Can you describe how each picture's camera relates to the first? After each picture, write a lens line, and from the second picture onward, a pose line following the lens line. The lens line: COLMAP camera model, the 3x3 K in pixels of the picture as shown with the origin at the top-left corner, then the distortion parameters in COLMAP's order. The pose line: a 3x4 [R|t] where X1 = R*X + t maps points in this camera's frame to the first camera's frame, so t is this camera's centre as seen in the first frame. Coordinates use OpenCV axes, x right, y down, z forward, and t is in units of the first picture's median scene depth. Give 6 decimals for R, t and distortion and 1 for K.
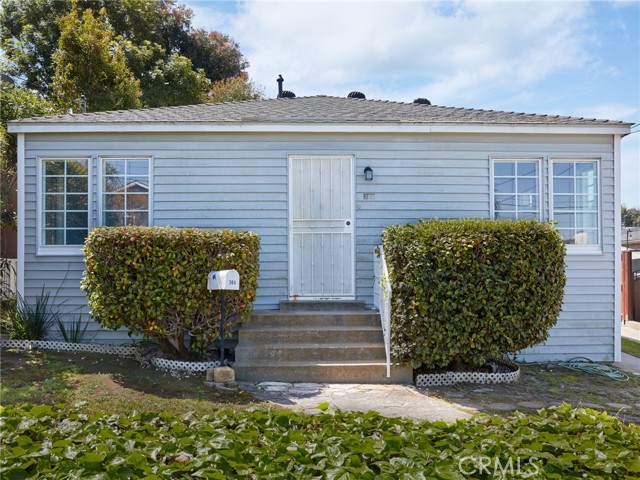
lens RADIAL K [[594.0, 0, 319.9], [0, 594.0, 267.3], [0, 0, 1]] dist [-0.080463, 0.114245]
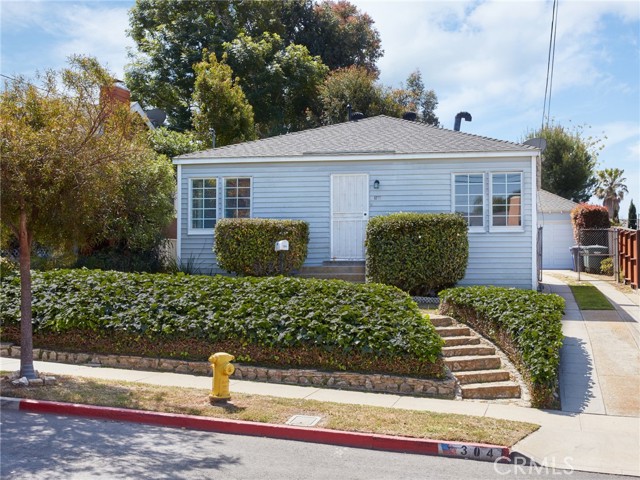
lens RADIAL K [[681.5, 0, 320.0], [0, 681.5, 240.0], [0, 0, 1]] dist [-0.001013, -0.002817]
pose [[0.976174, -0.003456, -0.216963, 0.335147], [-0.000941, 0.999796, -0.020159, 0.035819], [0.216988, 0.019882, 0.975972, -0.879712]]
